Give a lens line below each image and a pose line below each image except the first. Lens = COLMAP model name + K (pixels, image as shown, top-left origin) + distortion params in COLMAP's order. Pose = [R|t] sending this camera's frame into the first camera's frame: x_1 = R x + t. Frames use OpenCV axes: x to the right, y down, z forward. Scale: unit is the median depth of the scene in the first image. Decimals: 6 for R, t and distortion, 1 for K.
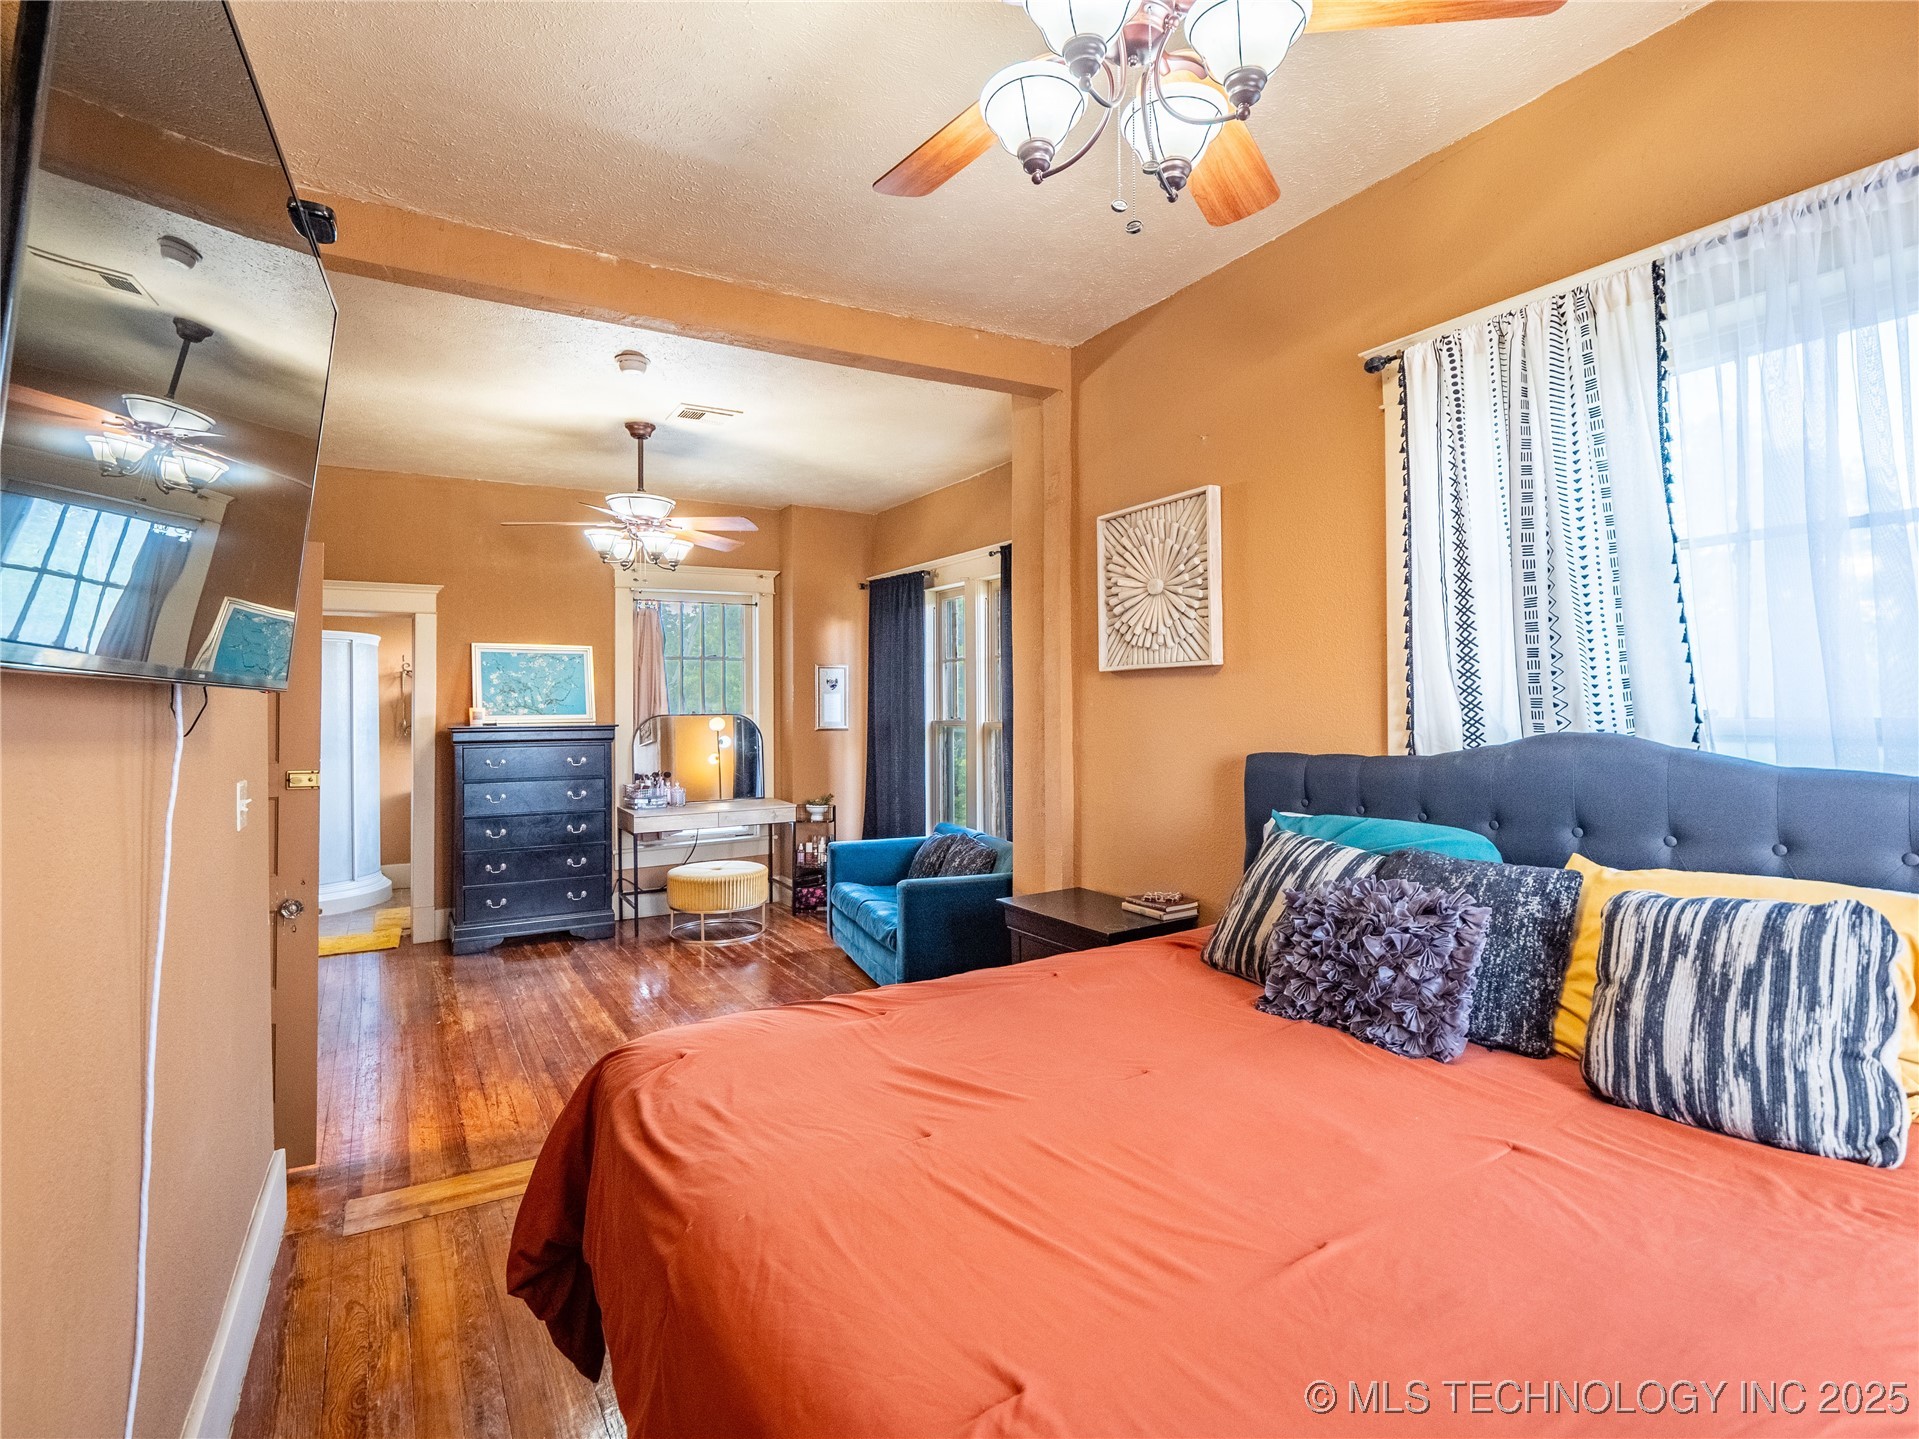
lens RADIAL K [[957.3, 0, 959.0], [0, 957.3, 697.7], [0, 0, 1]] dist [0.016070, -0.029615]
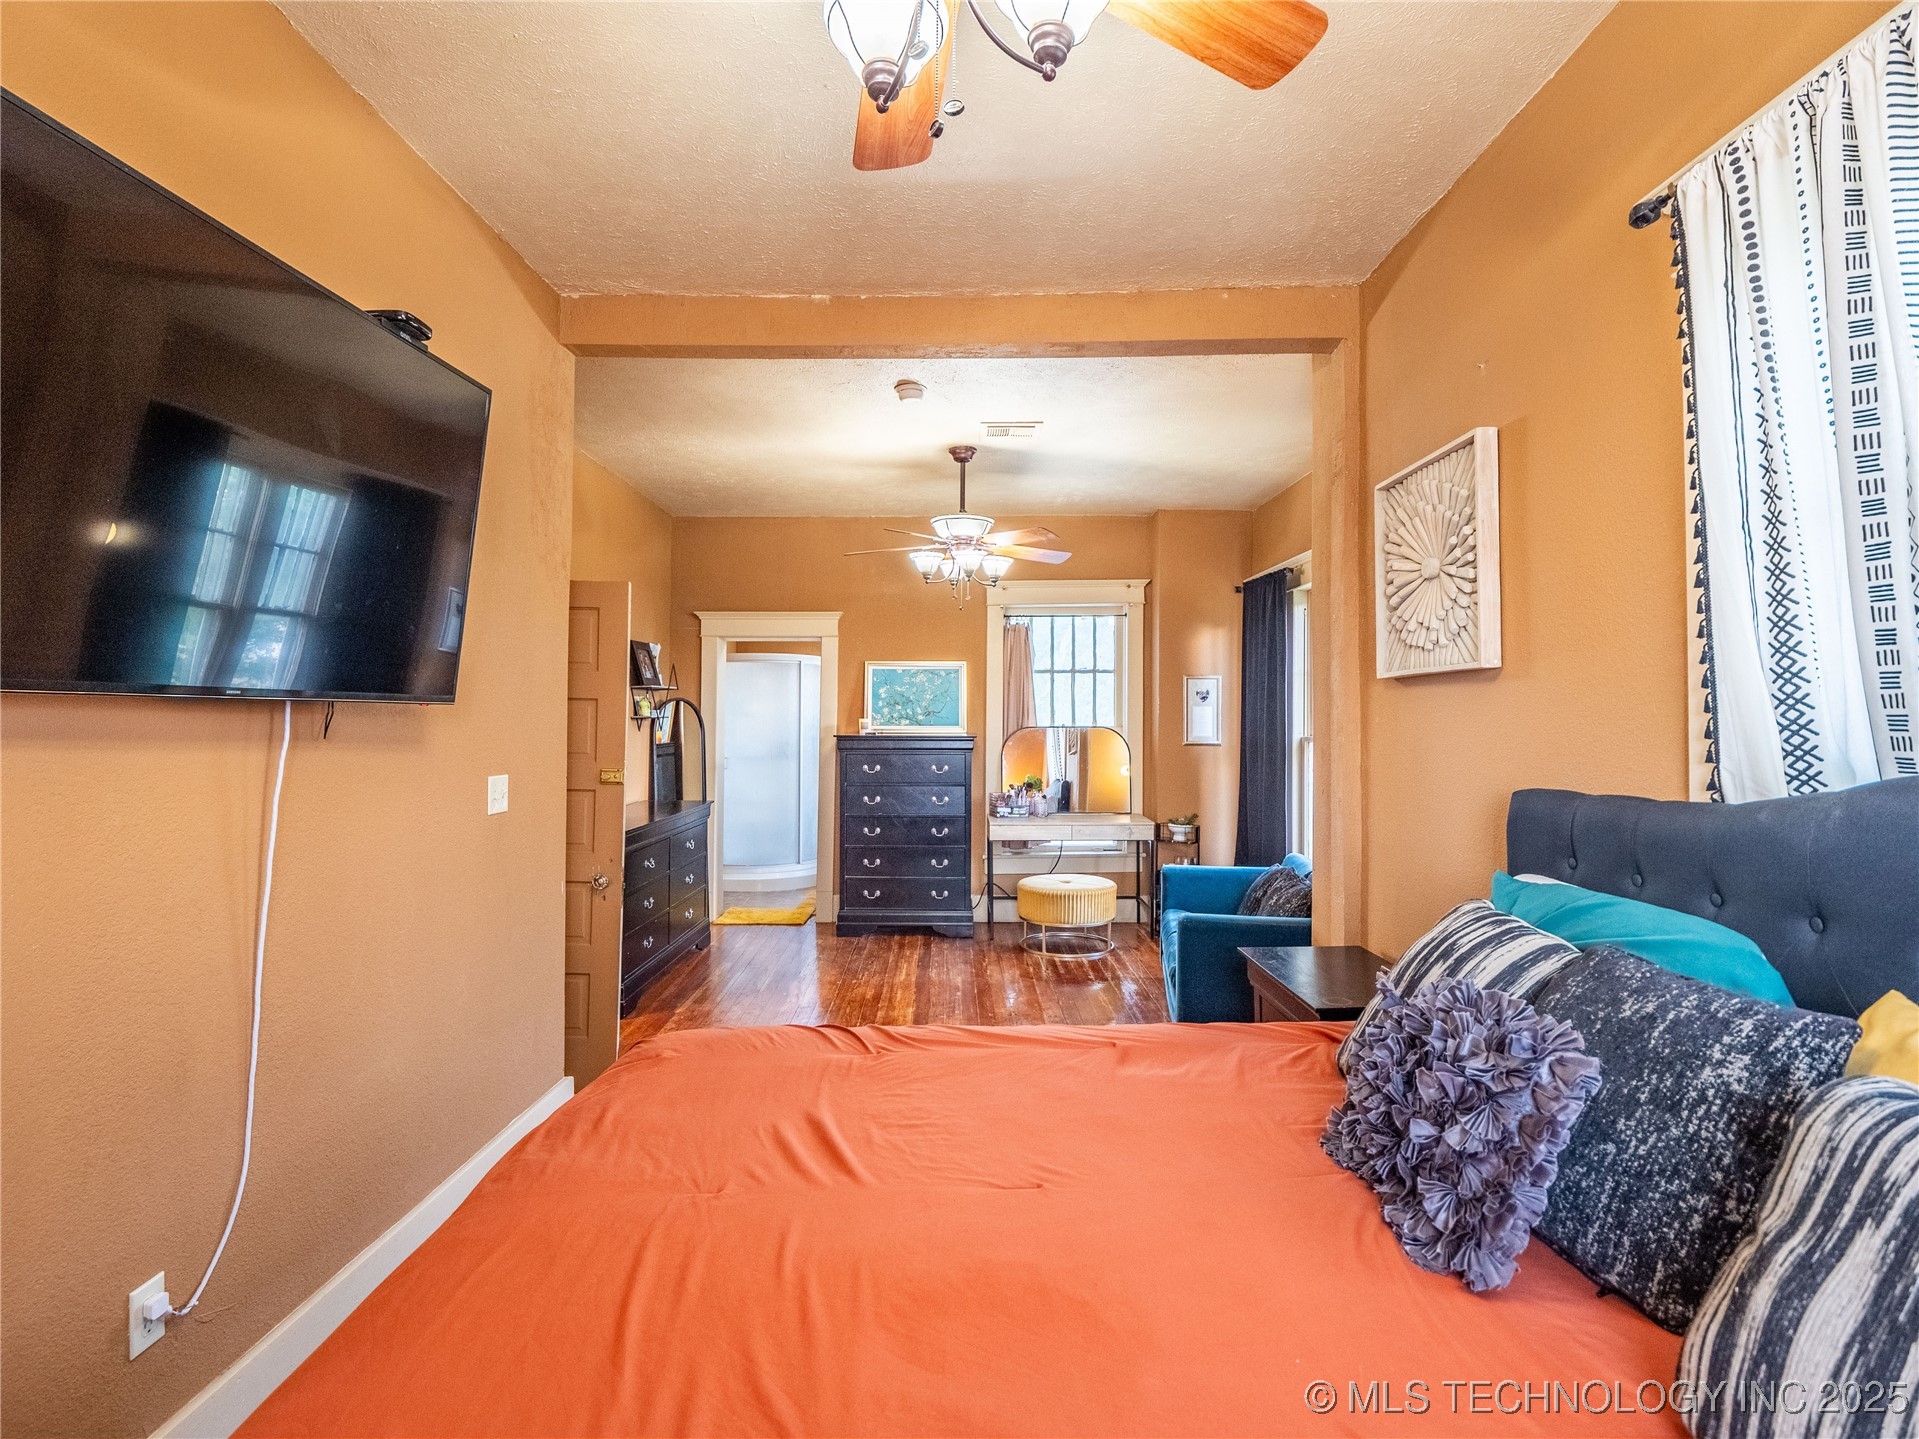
lens RADIAL K [[958.4, 0, 958.7], [0, 958.4, 701.1], [0, 0, 1]] dist [-0.008163, -0.000859]
pose [[0.861790, -0.002286, -0.507260, 0.267569], [-0.002488, 0.999959, -0.008734, -0.000882], [0.507259, 0.008789, 0.861749, 0.142115]]
